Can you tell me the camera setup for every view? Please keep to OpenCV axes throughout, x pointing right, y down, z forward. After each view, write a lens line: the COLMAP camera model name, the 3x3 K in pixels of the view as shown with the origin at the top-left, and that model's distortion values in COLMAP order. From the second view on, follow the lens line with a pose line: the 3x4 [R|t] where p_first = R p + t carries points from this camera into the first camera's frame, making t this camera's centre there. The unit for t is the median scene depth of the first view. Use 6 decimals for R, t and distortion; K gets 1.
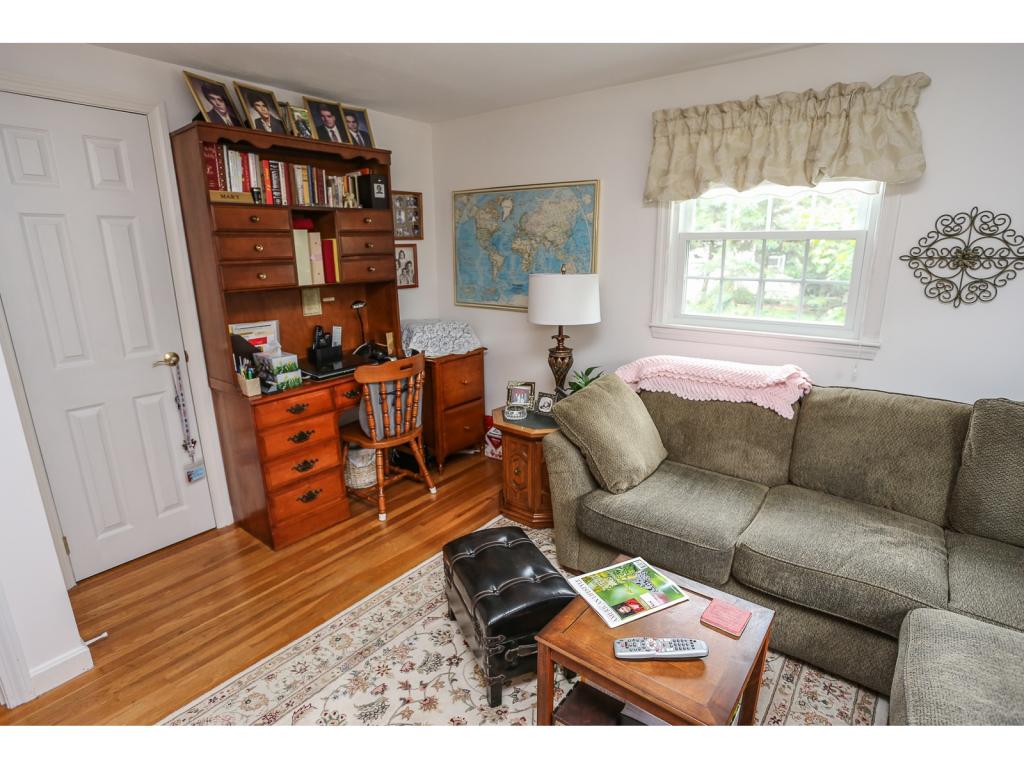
lens RADIAL K [[524.2, 0, 512.8], [0, 524.2, 388.6], [0, 0, 1]] dist [-0.036272, 0.000332]
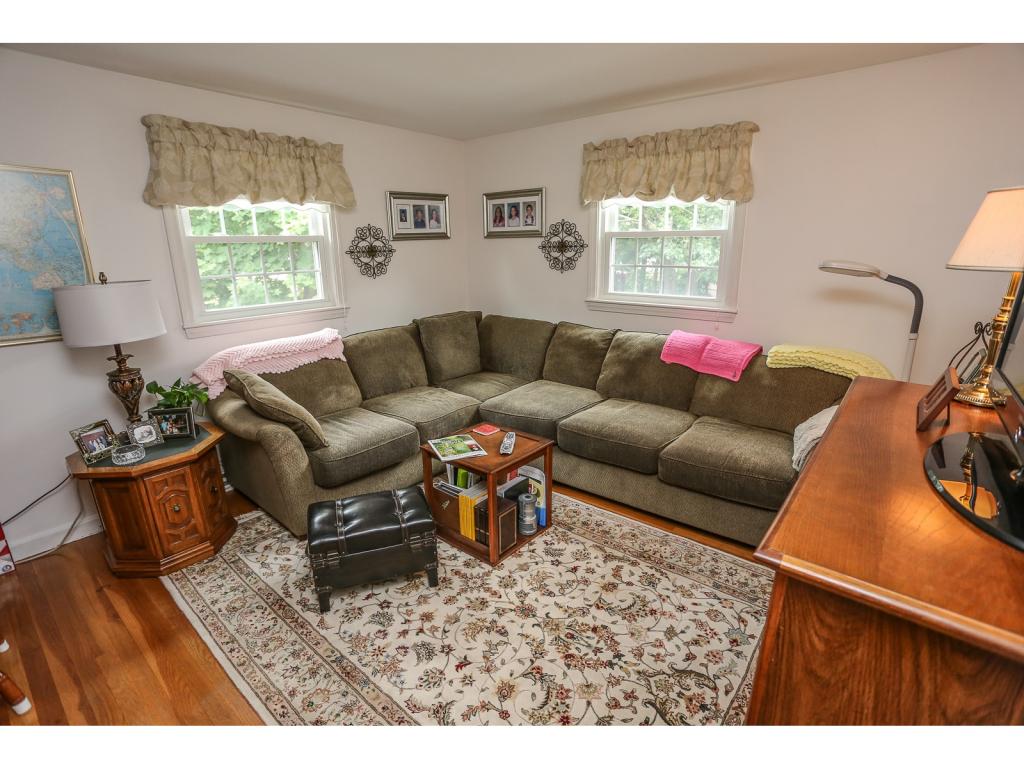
lens RADIAL K [[495.2, 0, 515.0], [0, 495.2, 384.7], [0, 0, 1]] dist [-0.025414, 0.002911]
pose [[0.030063, -0.265361, 0.963680, -0.899276], [0.271560, 0.930021, 0.247621, -0.106255], [-0.961952, 0.254253, 0.100021, 0.430280]]
